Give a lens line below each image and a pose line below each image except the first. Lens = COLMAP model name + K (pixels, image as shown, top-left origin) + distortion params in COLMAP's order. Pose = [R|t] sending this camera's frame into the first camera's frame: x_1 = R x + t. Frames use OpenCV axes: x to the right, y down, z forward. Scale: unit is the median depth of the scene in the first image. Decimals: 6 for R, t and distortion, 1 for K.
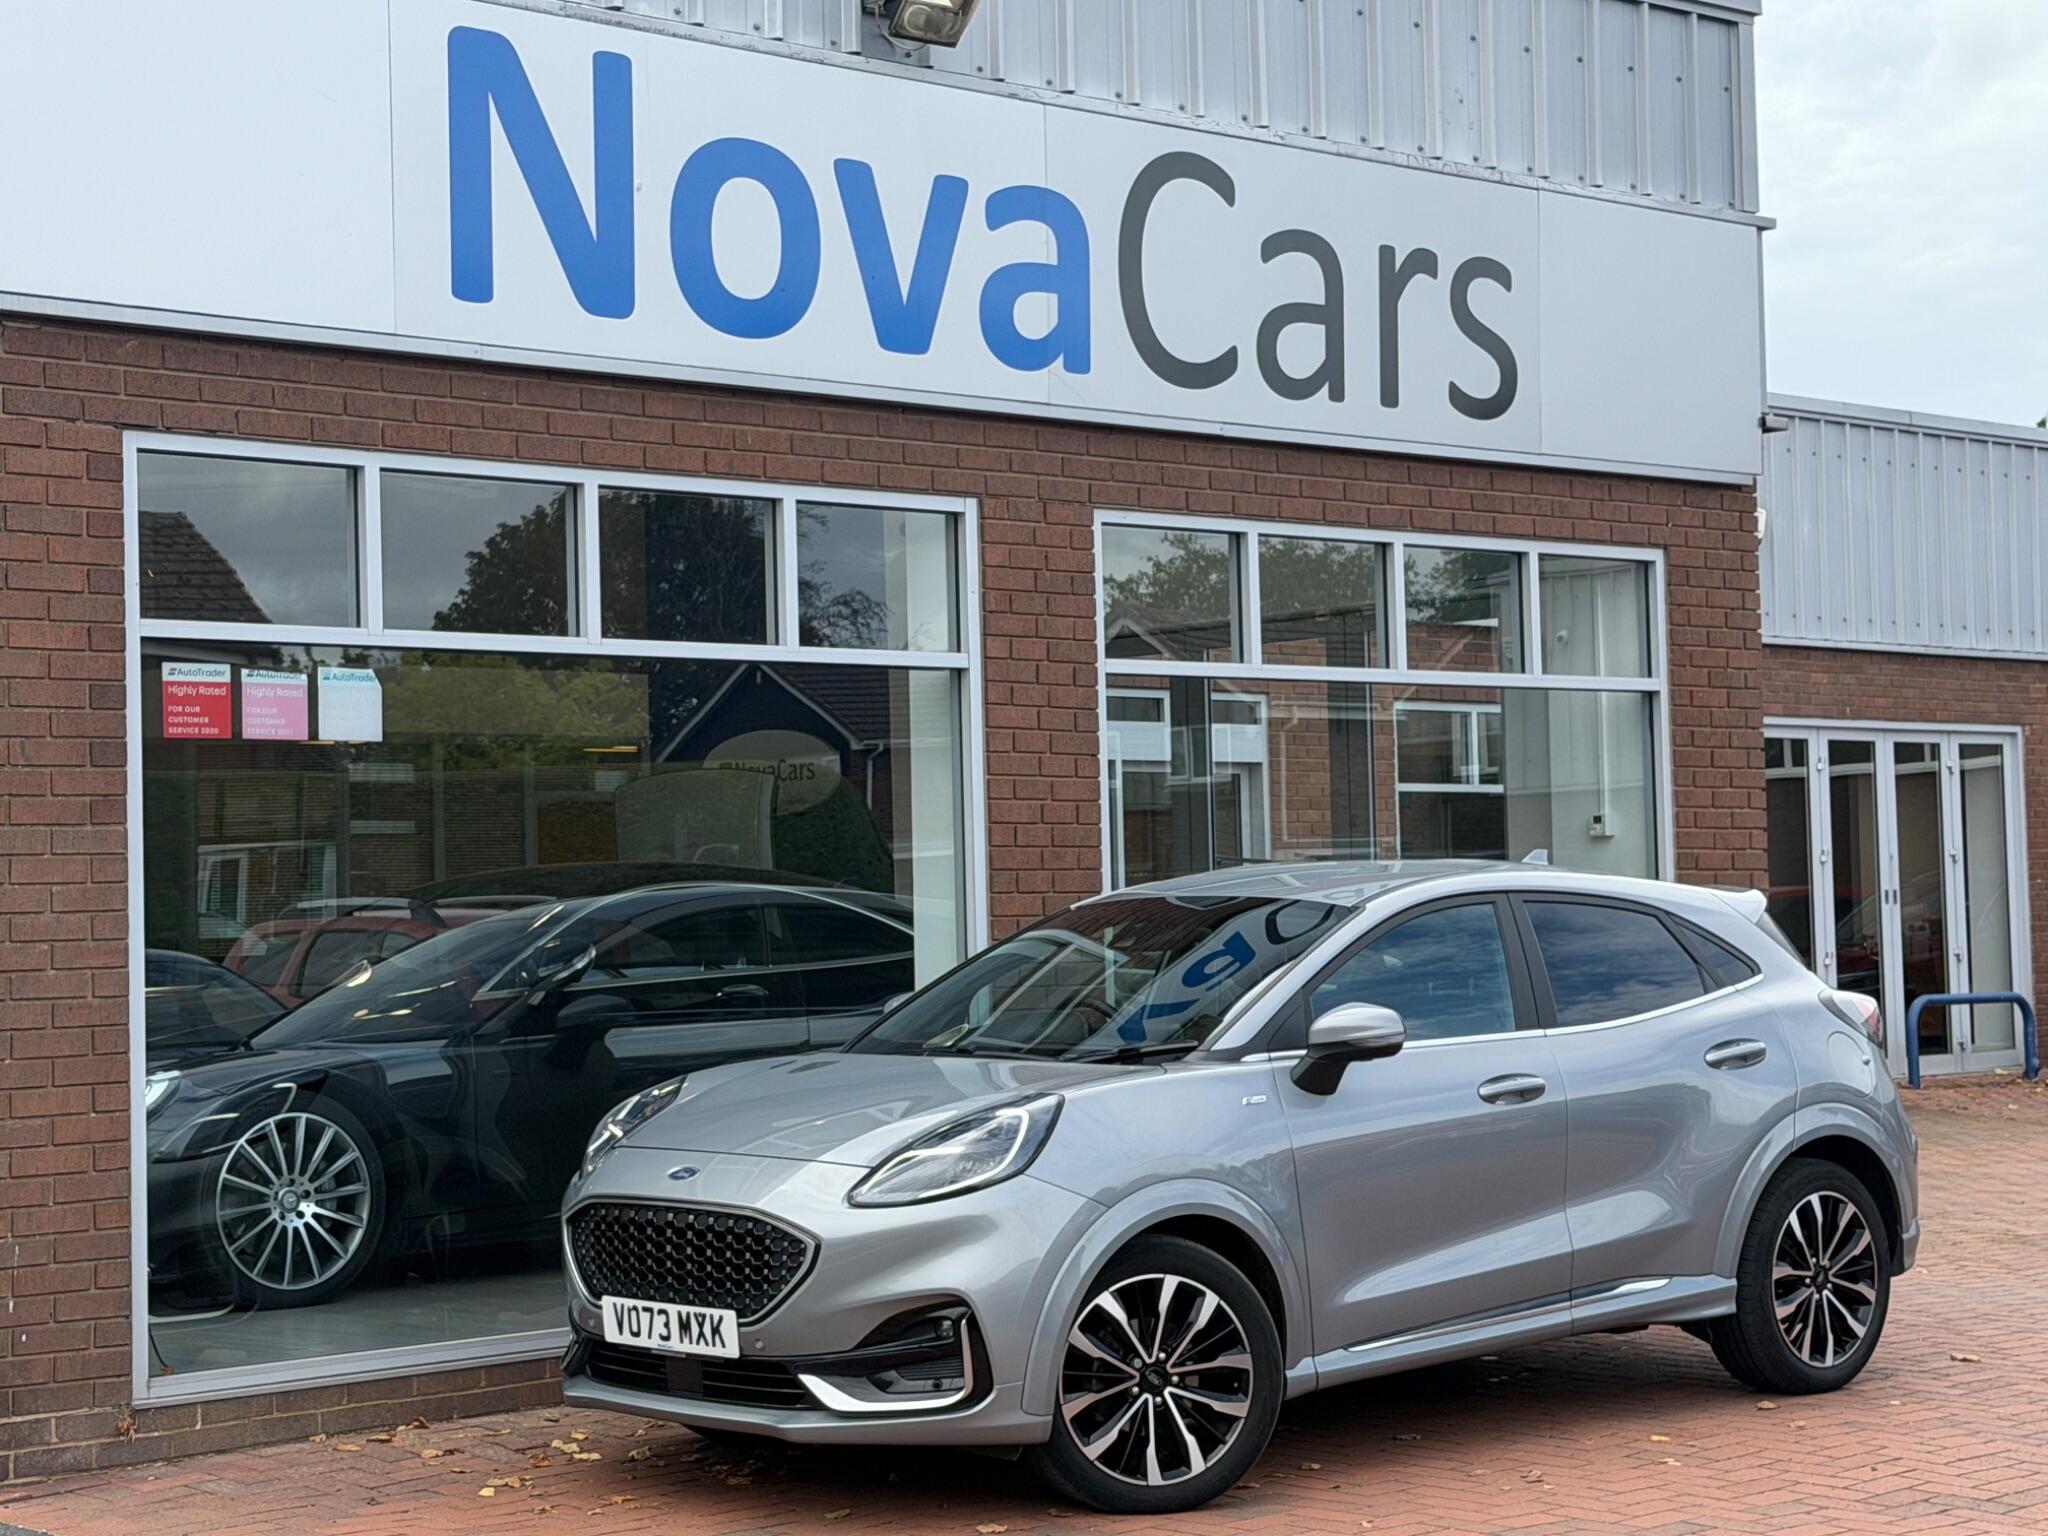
lens RADIAL K [[3036.1, 0, 1005.7], [0, 3036.1, 764.3], [0, 0, 1]] dist [0.086702, 0.000000]
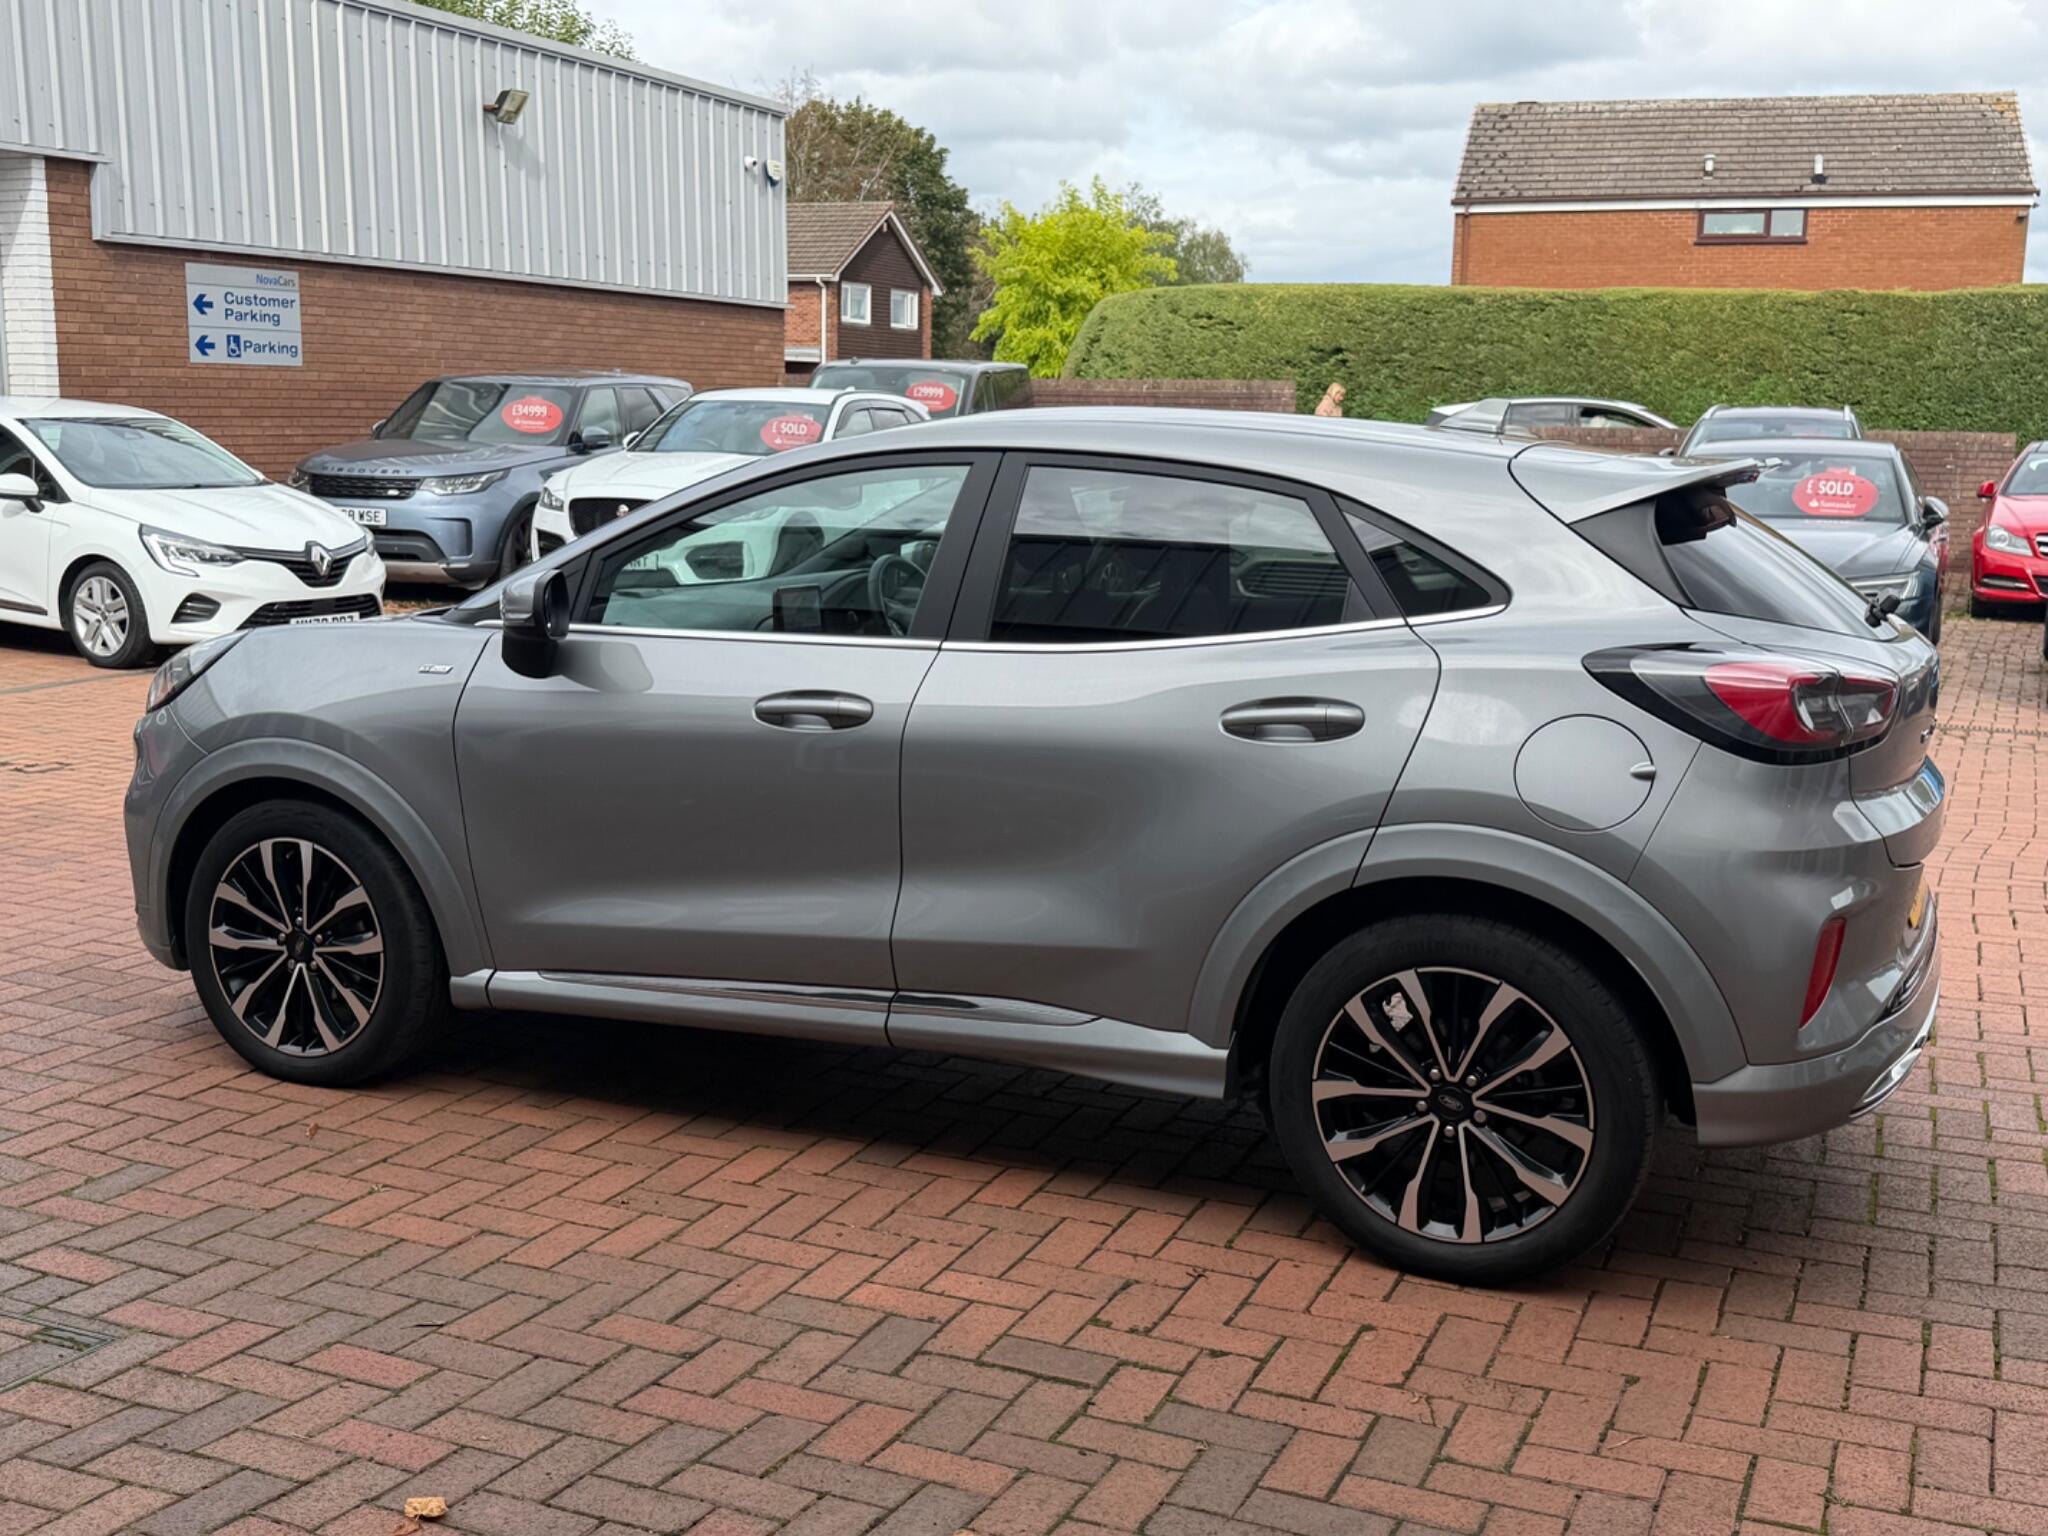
lens RADIAL K [[2139.3, 0, 1012.2], [0, 2139.3, 775.9], [0, 0, 1]] dist [0.084229, 0.000000]
pose [[0.426740, 0.166209, -0.888970, 0.649622], [0.017979, 0.981213, 0.192086, 0.022348], [0.904196, -0.097954, 0.415735, 0.817647]]
